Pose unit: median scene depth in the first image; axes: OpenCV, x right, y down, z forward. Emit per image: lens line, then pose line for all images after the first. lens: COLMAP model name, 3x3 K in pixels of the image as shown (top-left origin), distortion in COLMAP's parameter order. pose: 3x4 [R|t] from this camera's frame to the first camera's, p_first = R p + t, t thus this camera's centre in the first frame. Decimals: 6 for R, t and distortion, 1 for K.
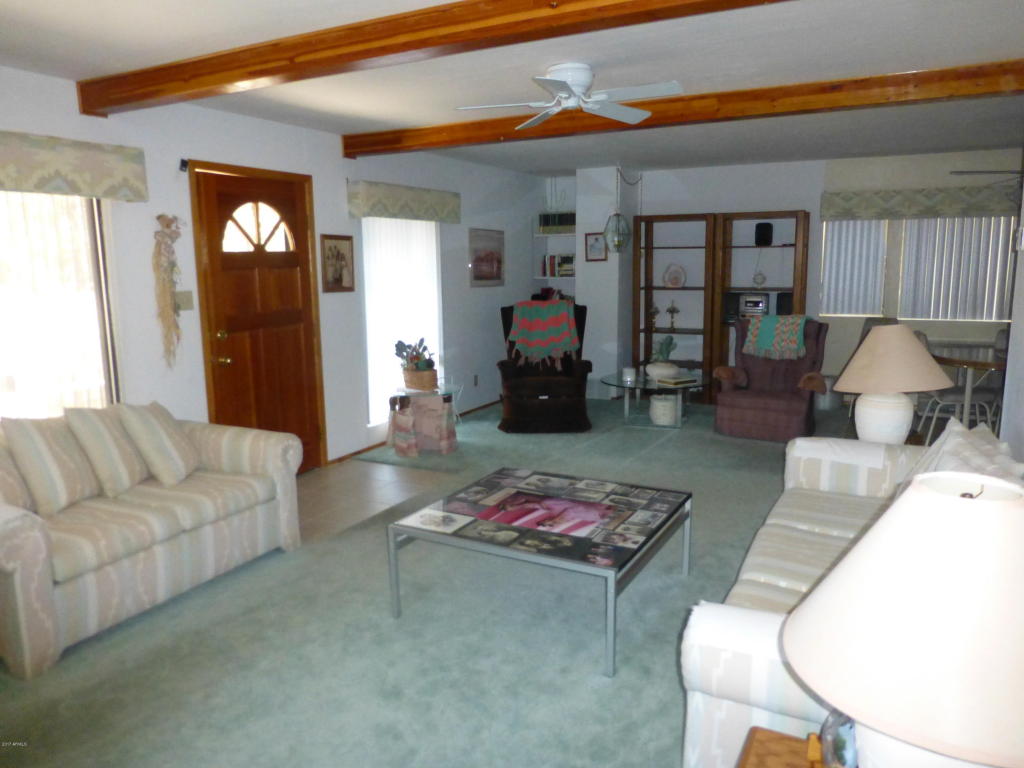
lens RADIAL K [[742.8, 0, 512.0], [0, 742.8, 384.0], [0, 0, 1]] dist [-0.022201, 0.000407]
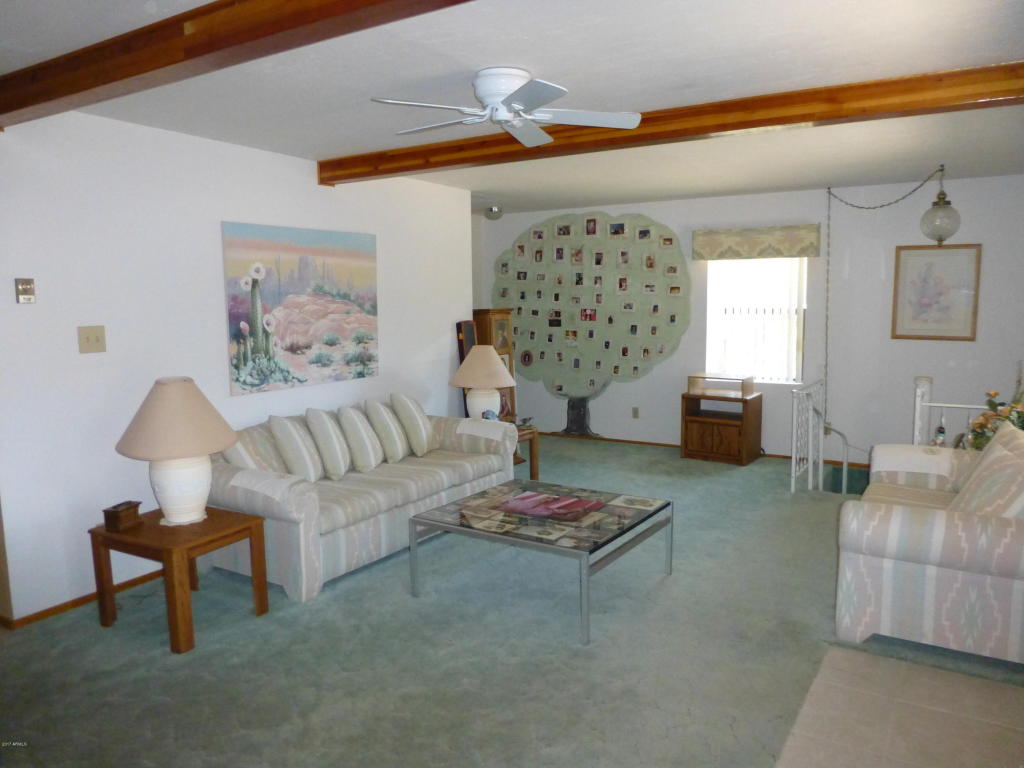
lens RADIAL K [[742.8, 0, 512.0], [0, 742.8, 384.0], [0, 0, 1]] dist [-0.022201, 0.000407]
pose [[-0.996668, 0.014305, 0.080296, 0.004663], [0.036100, 0.960184, 0.277027, -0.233369], [-0.073136, 0.279003, -0.957501, 1.369400]]
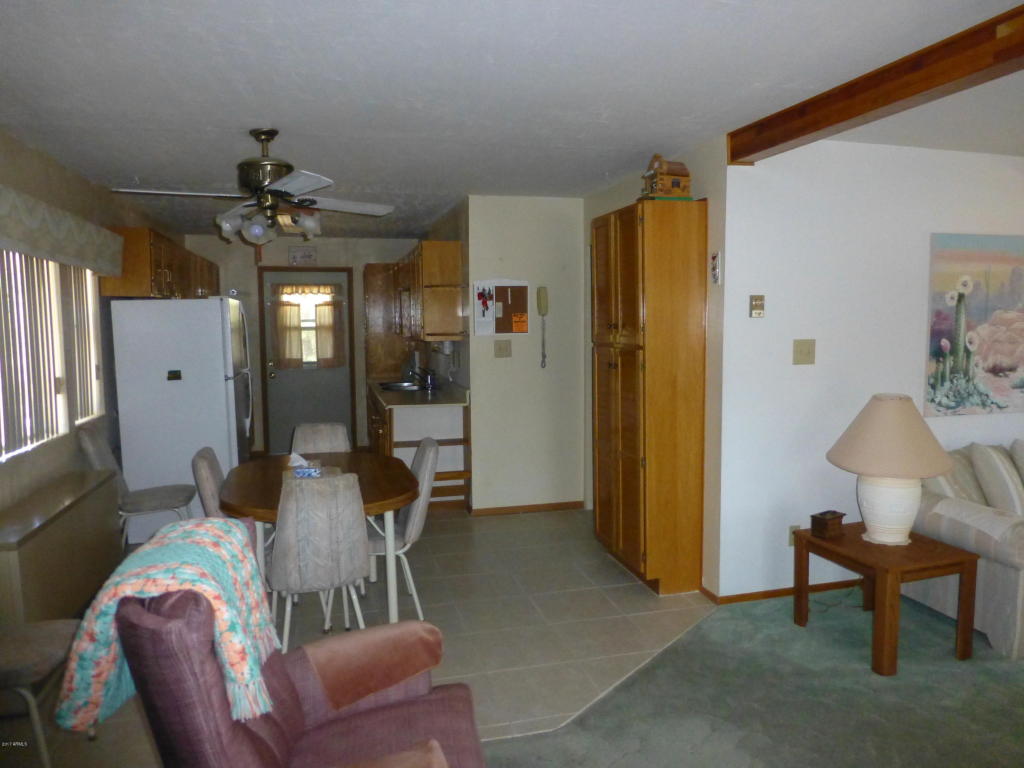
lens RADIAL K [[742.8, 0, 512.0], [0, 742.8, 384.0], [0, 0, 1]] dist [-0.022201, 0.000407]
pose [[-0.670051, -0.051486, 0.740527, 0.106231], [0.137576, 0.971696, 0.192041, -0.247191], [-0.729455, 0.230556, -0.644003, 1.420078]]
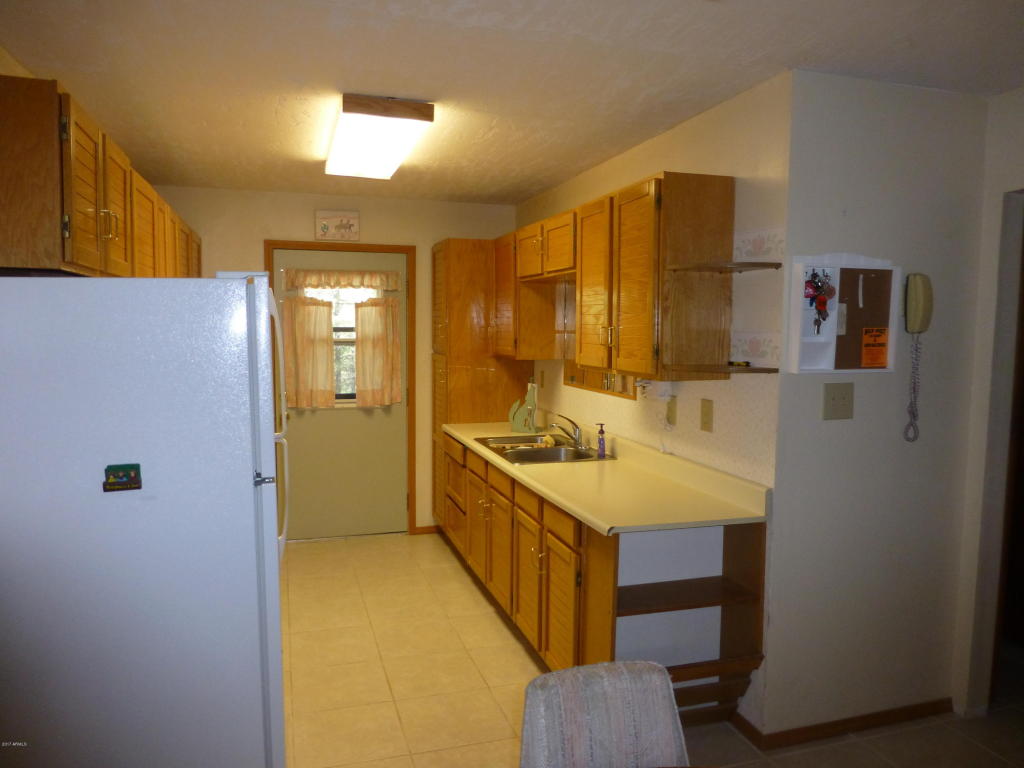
lens RADIAL K [[734.6, 0, 512.0], [0, 734.6, 384.0], [0, 0, 1]] dist [-0.046214, 0.000600]
pose [[-0.712689, -0.053433, 0.699442, 0.751071], [0.114721, 0.974792, 0.191362, -0.224372], [-0.692036, 0.216622, -0.688594, 1.214216]]
